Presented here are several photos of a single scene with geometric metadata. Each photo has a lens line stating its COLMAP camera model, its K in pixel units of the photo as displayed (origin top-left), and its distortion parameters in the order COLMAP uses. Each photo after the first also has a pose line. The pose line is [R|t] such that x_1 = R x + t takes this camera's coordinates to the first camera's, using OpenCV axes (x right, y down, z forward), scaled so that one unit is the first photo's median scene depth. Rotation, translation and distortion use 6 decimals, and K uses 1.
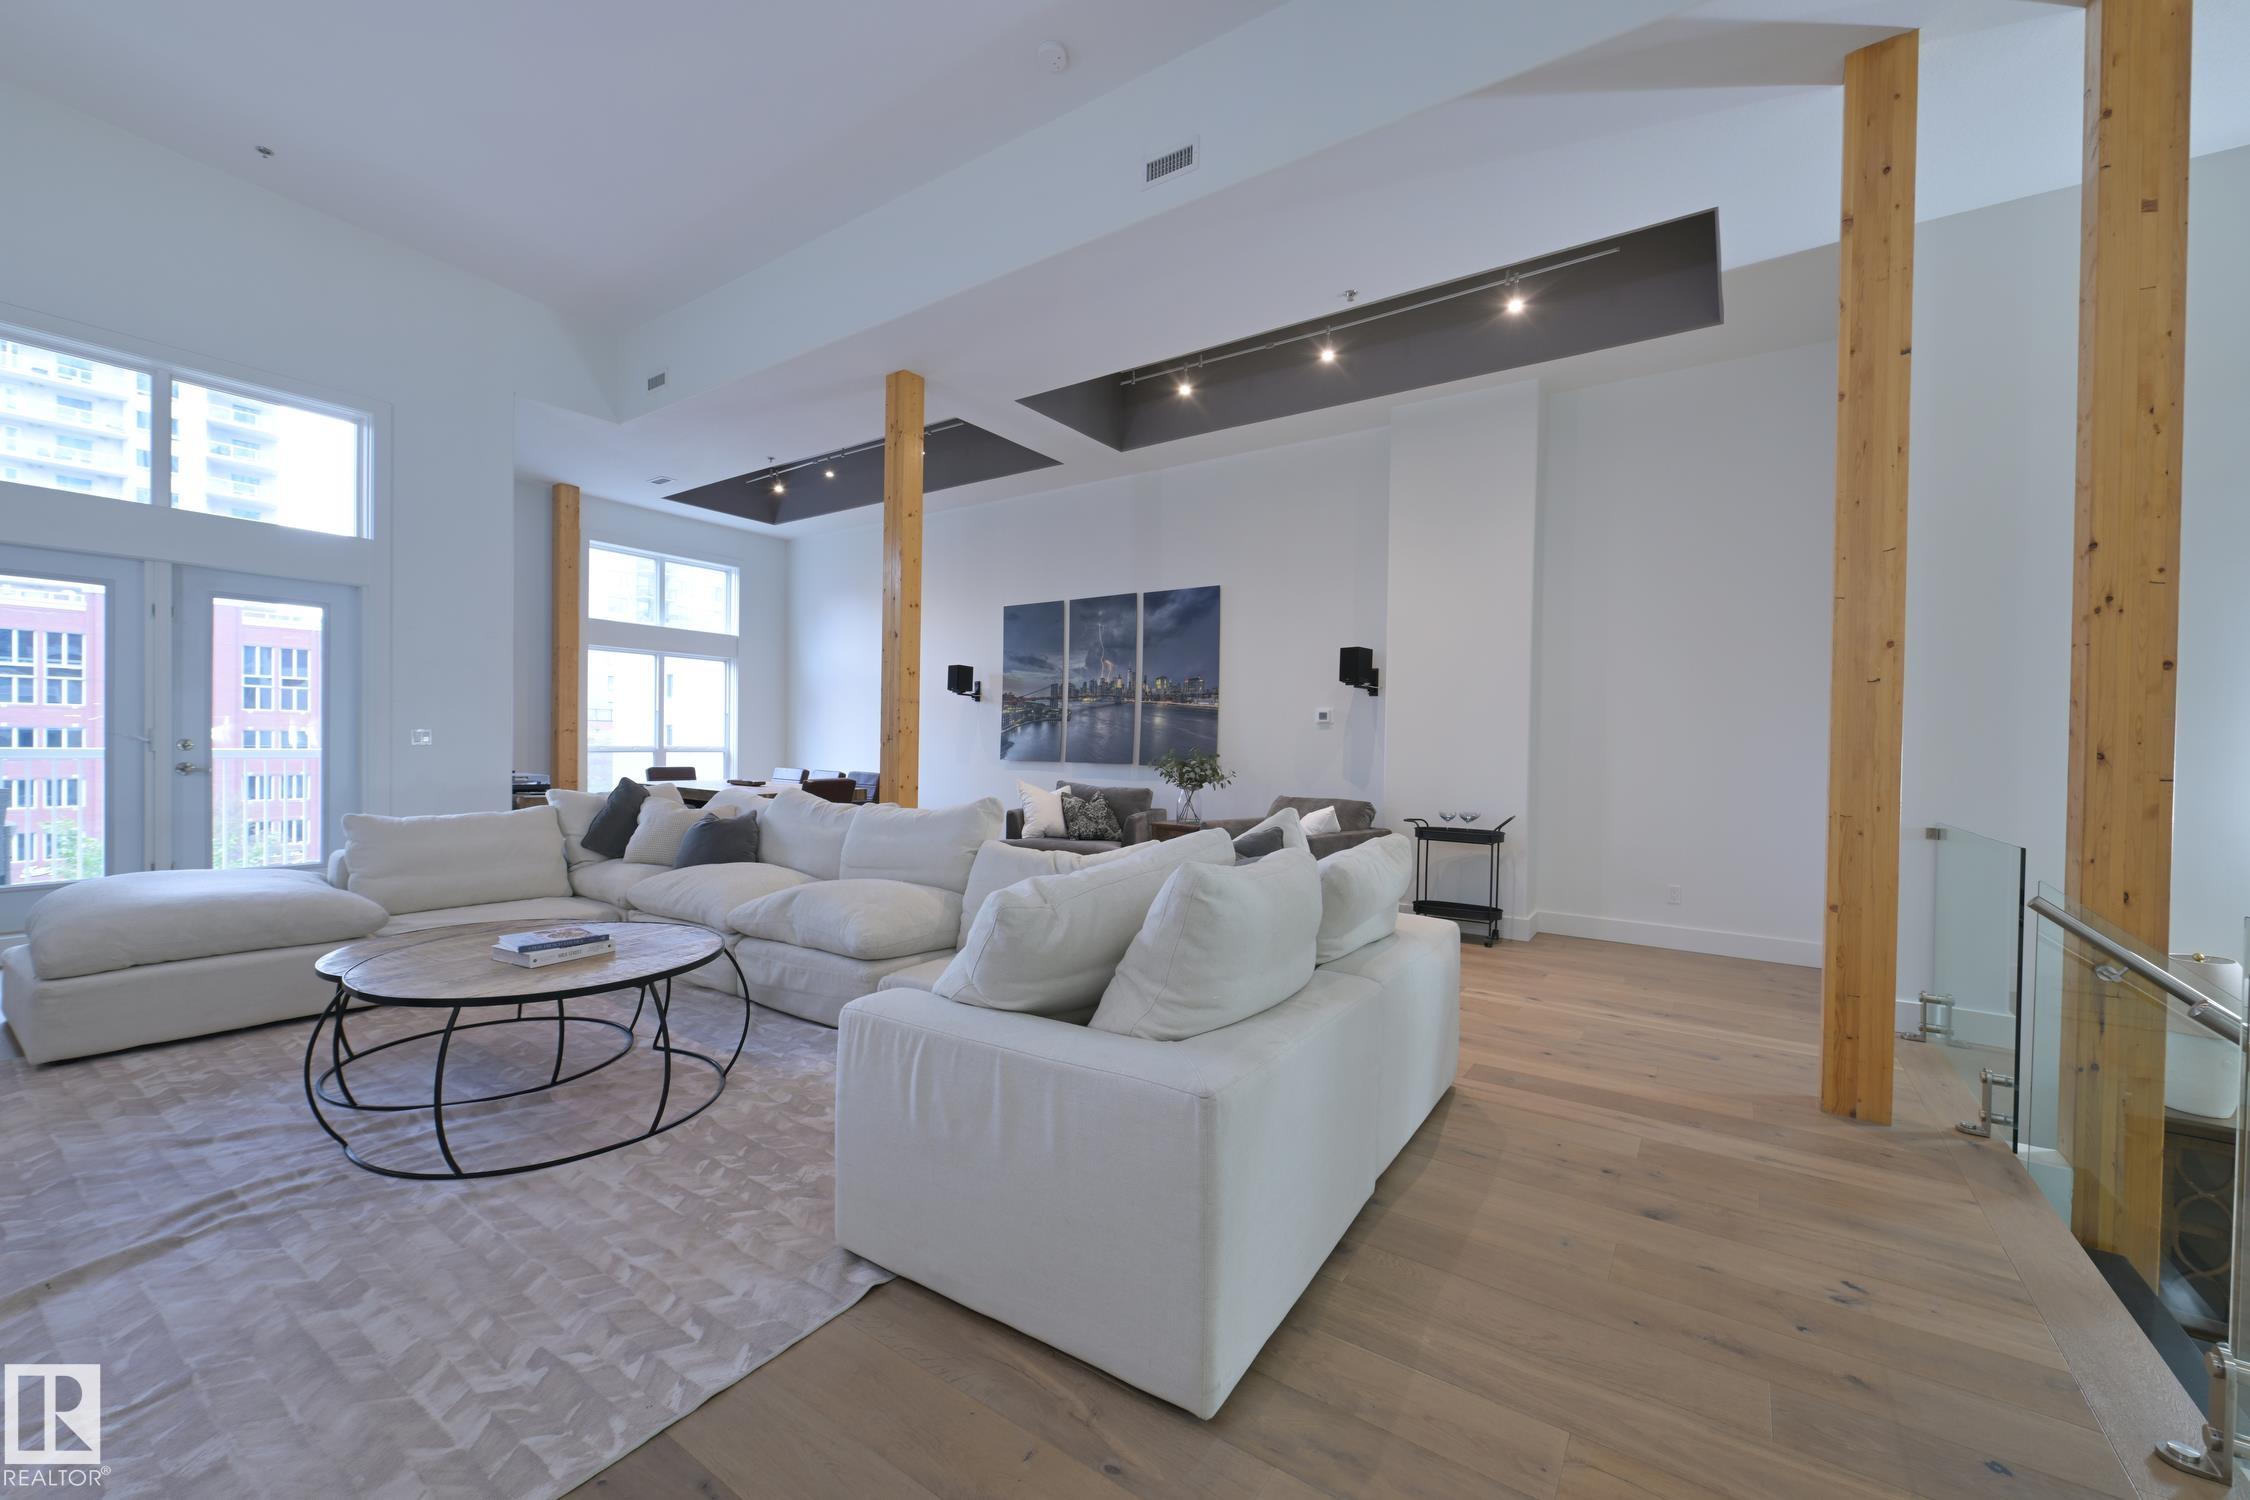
lens RADIAL K [[883.4, 0, 1119.0], [0, 883.4, 751.3], [0, 0, 1]] dist [-0.000766, -0.000663]
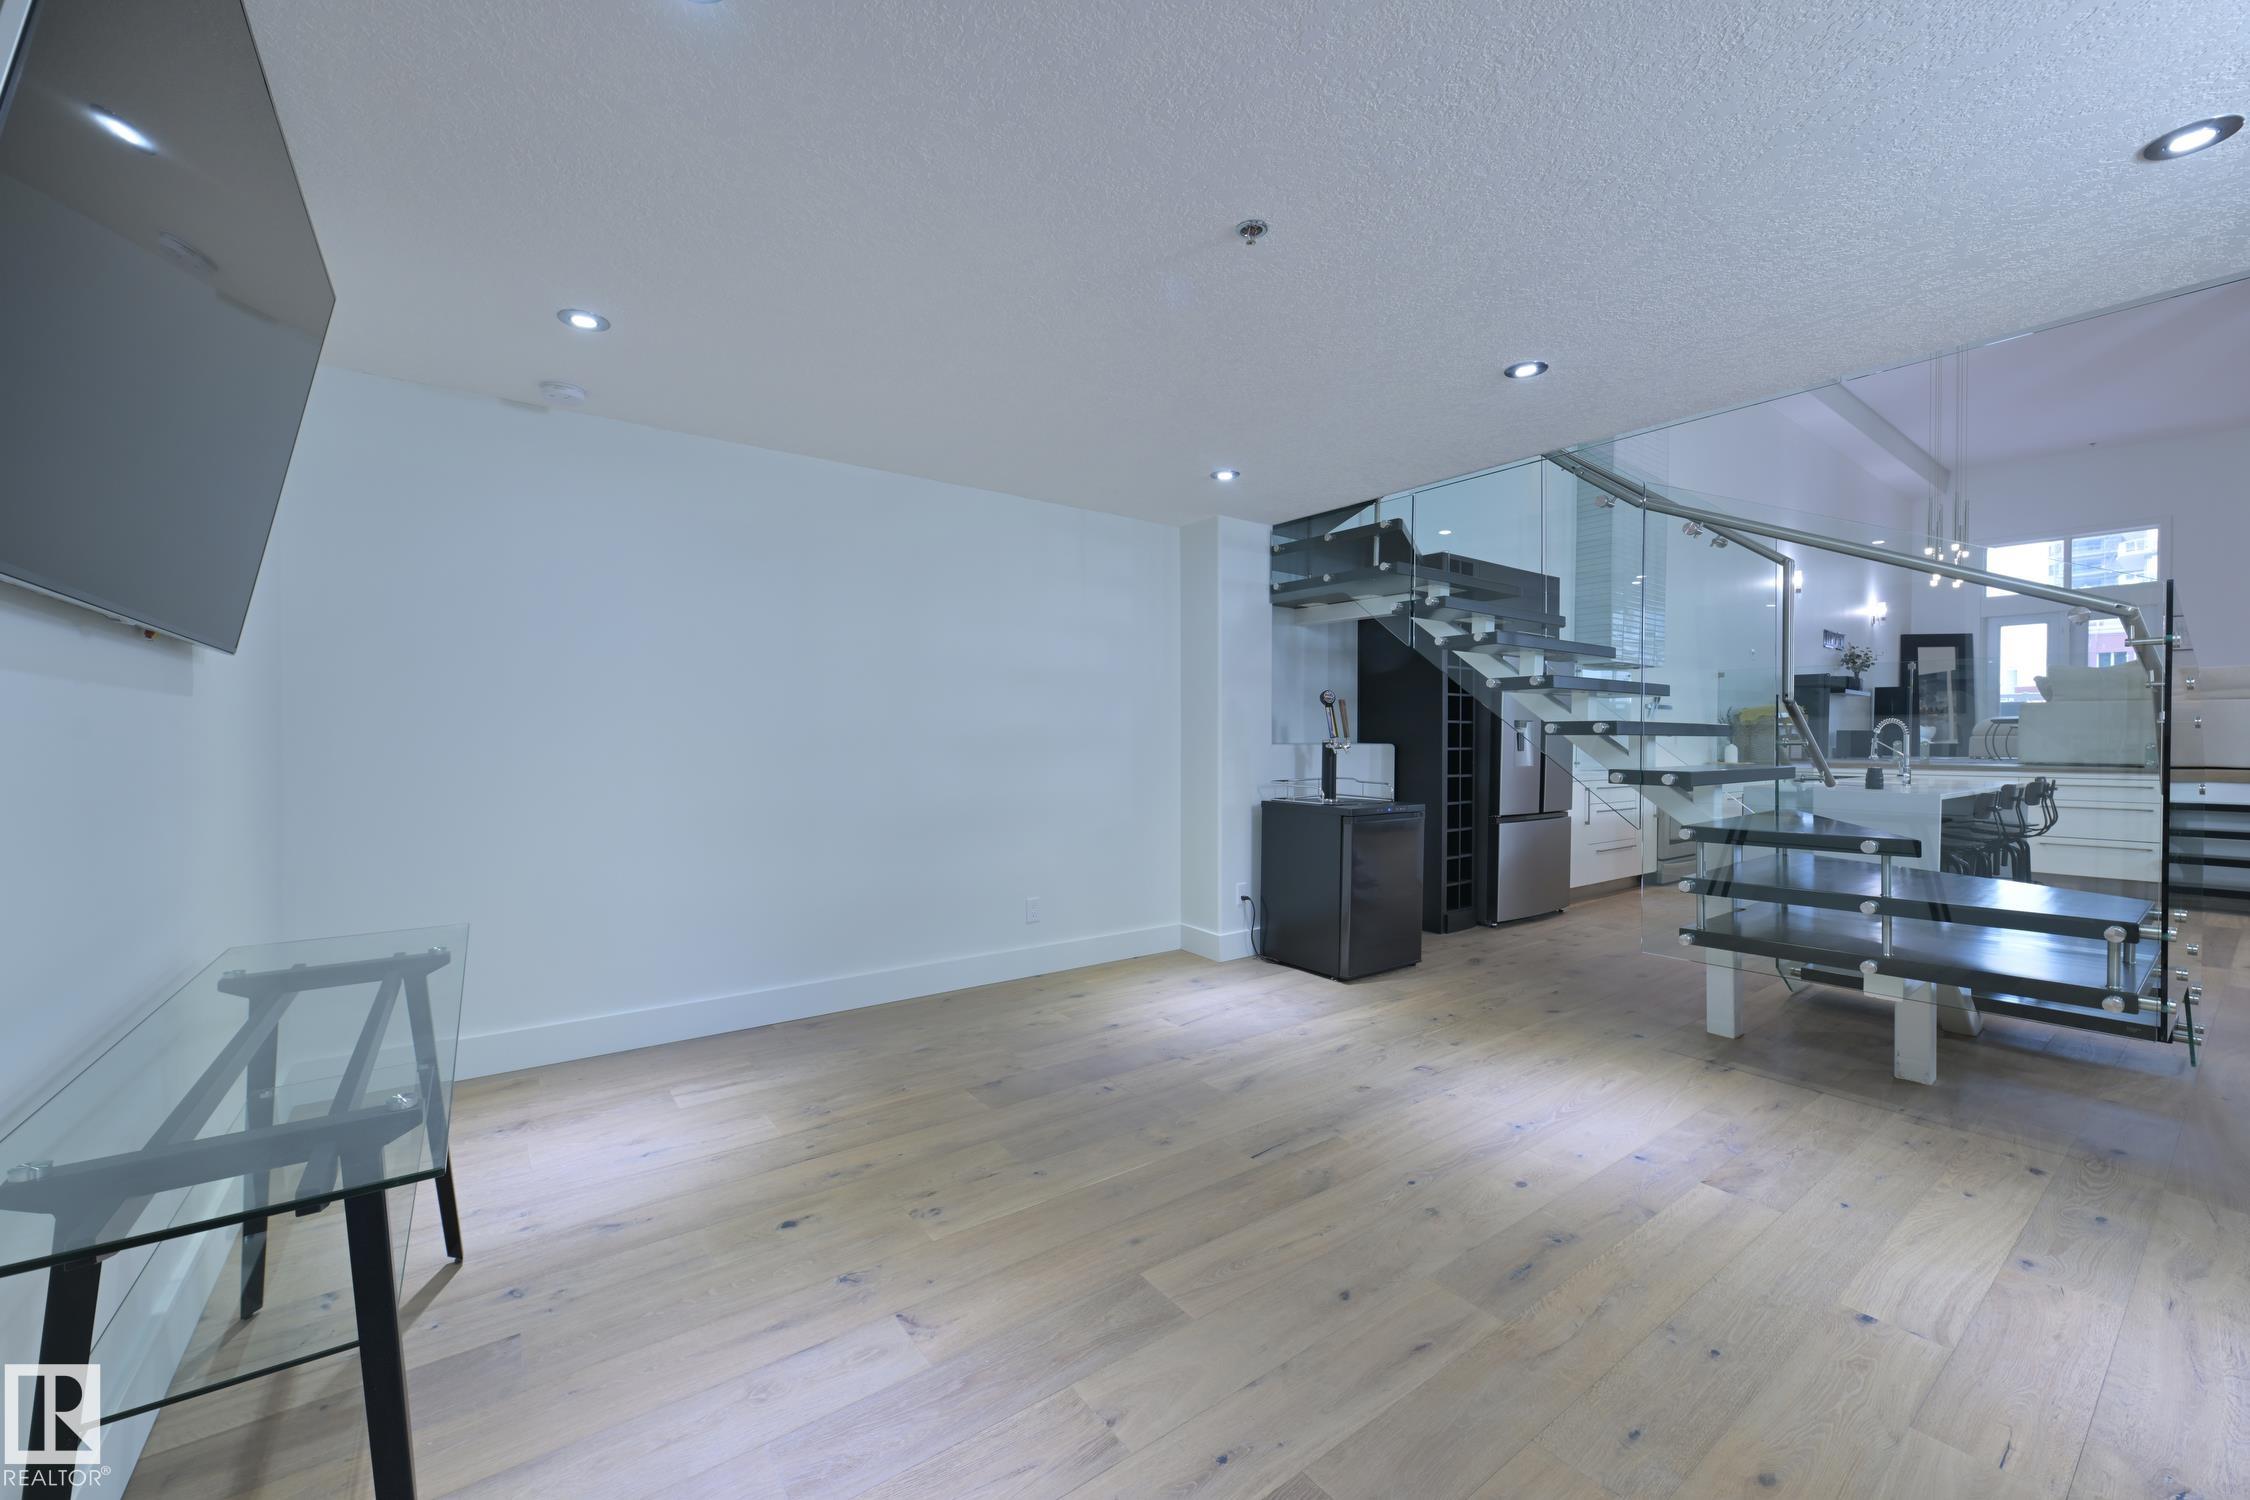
lens RADIAL K [[878.0, 0, 1122.3], [0, 878.0, 752.4], [0, 0, 1]] dist [-0.000556, -0.000771]
pose [[-0.315142, -0.003906, -0.949037, 1.772193], [-0.016620, 0.999861, 0.001404, 0.194641], [0.948899, 0.016216, -0.315163, -0.648592]]
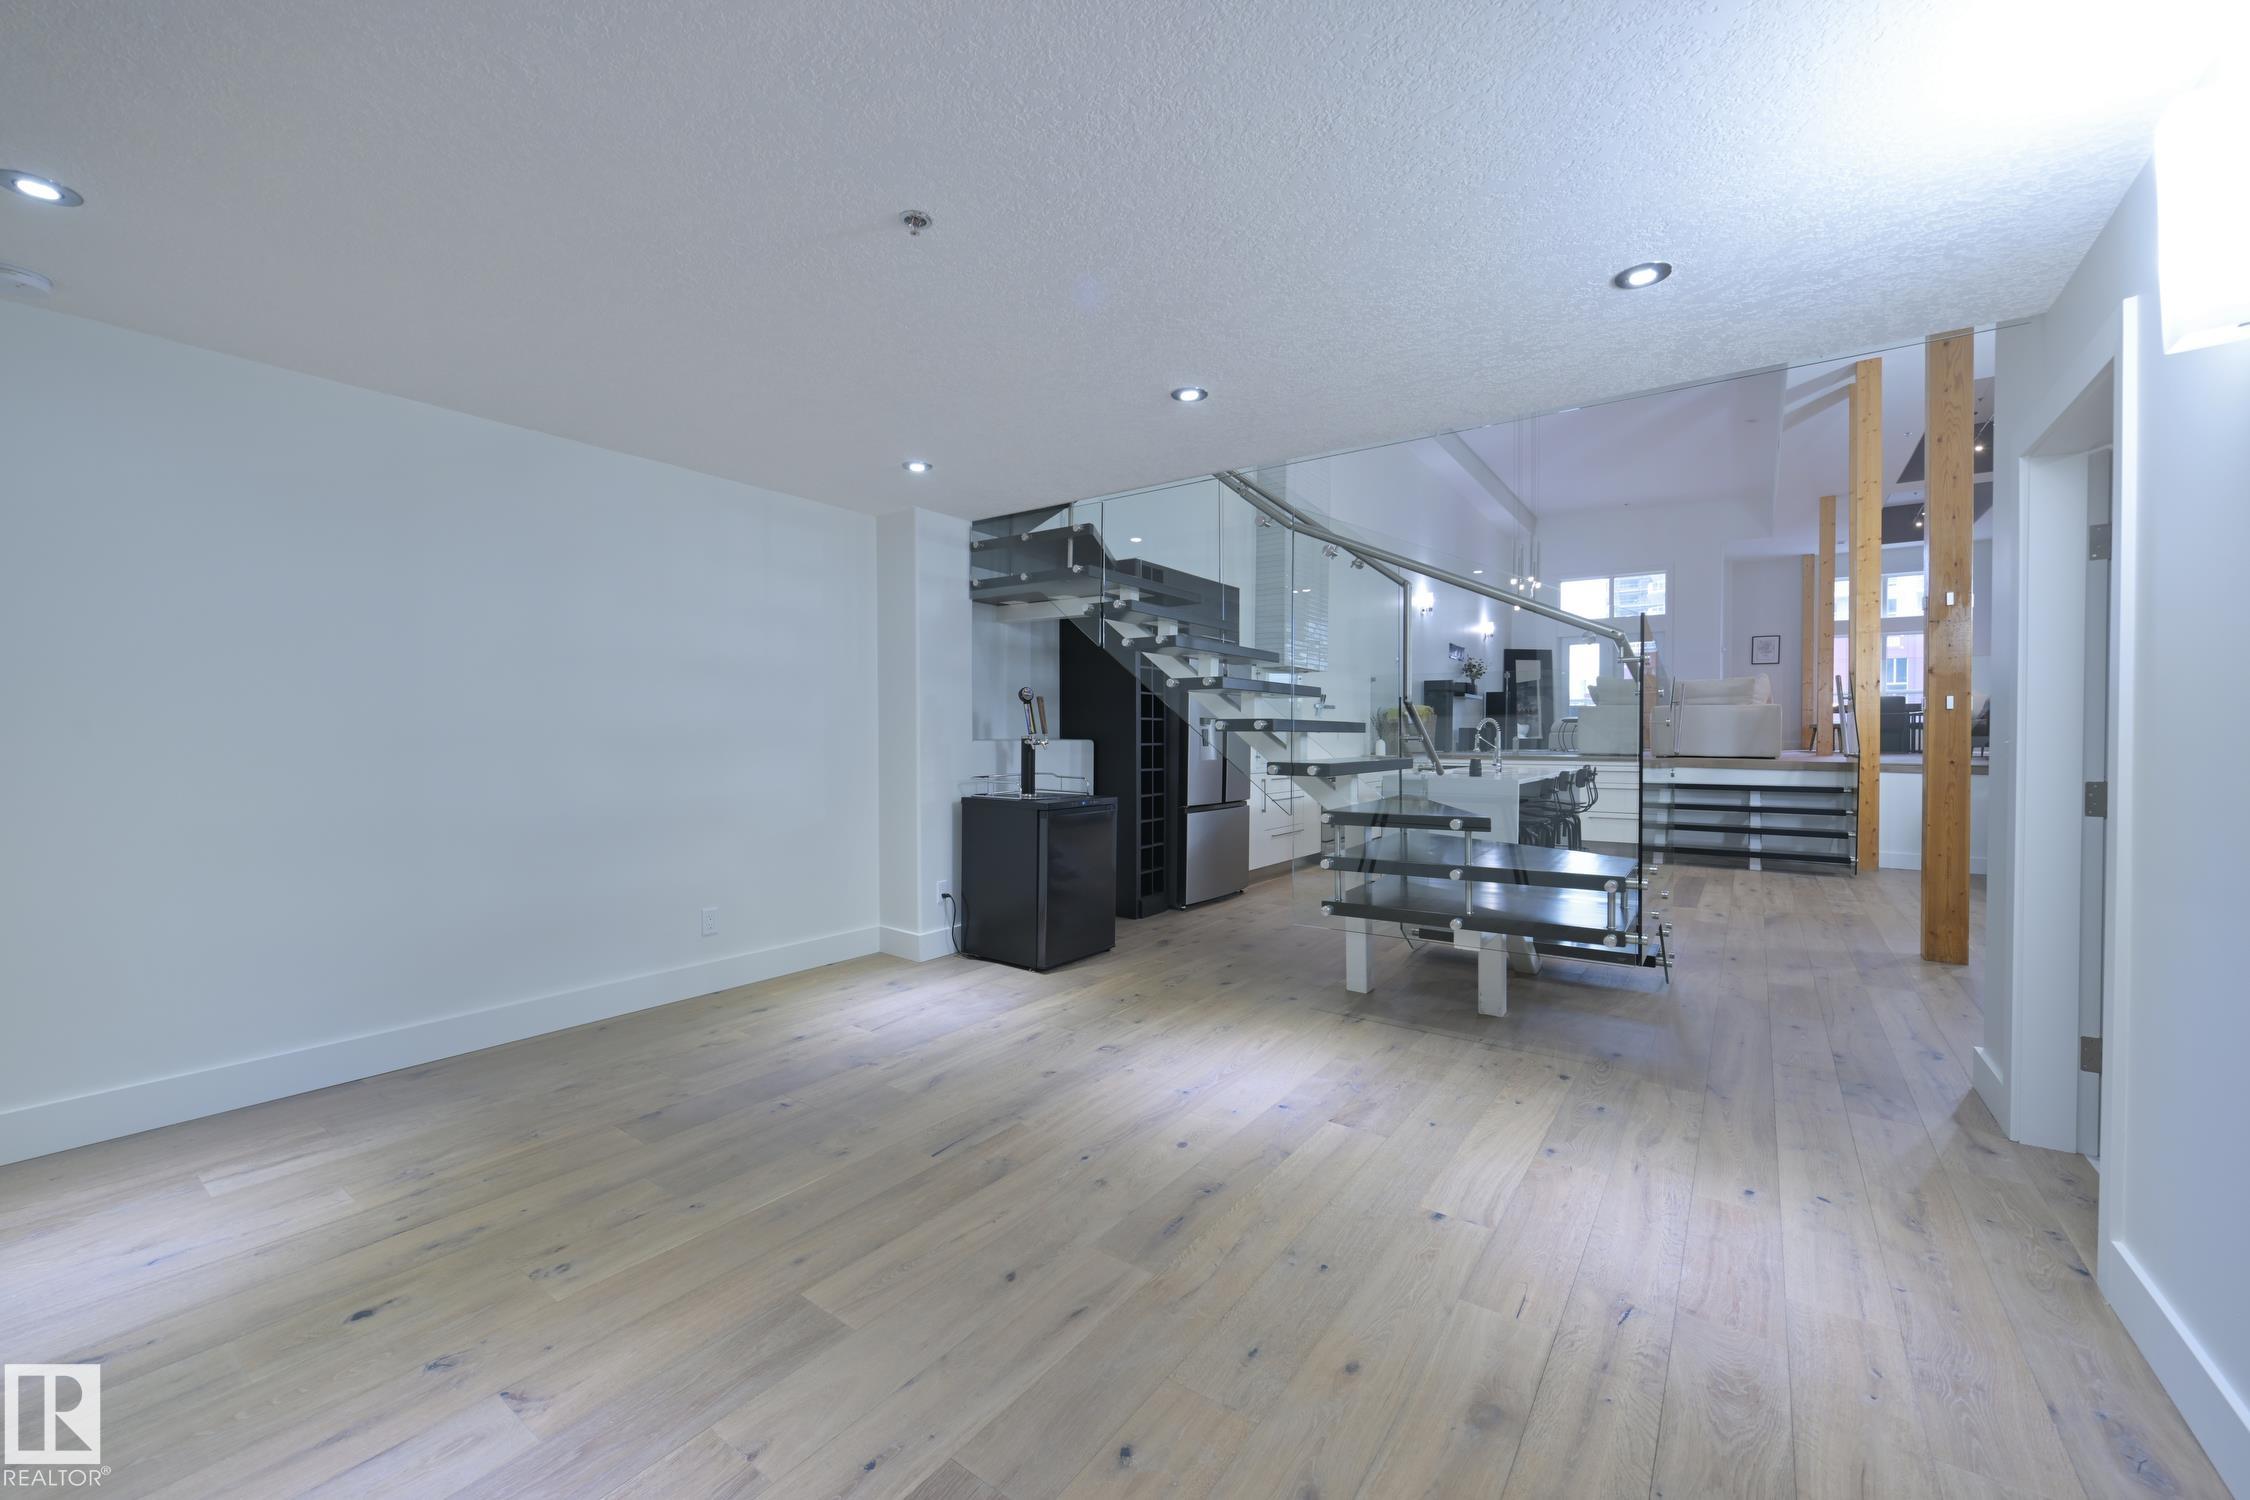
lens RADIAL K [[881.8, 0, 1117.5], [0, 881.8, 752.4], [0, 0, 1]] dist [-0.001738, -0.000650]
pose [[-0.013744, 0.001135, -0.999905, 1.771487], [-0.011046, 0.999938, 0.001287, 0.194498], [0.999845, 0.011062, -0.013730, -0.630905]]
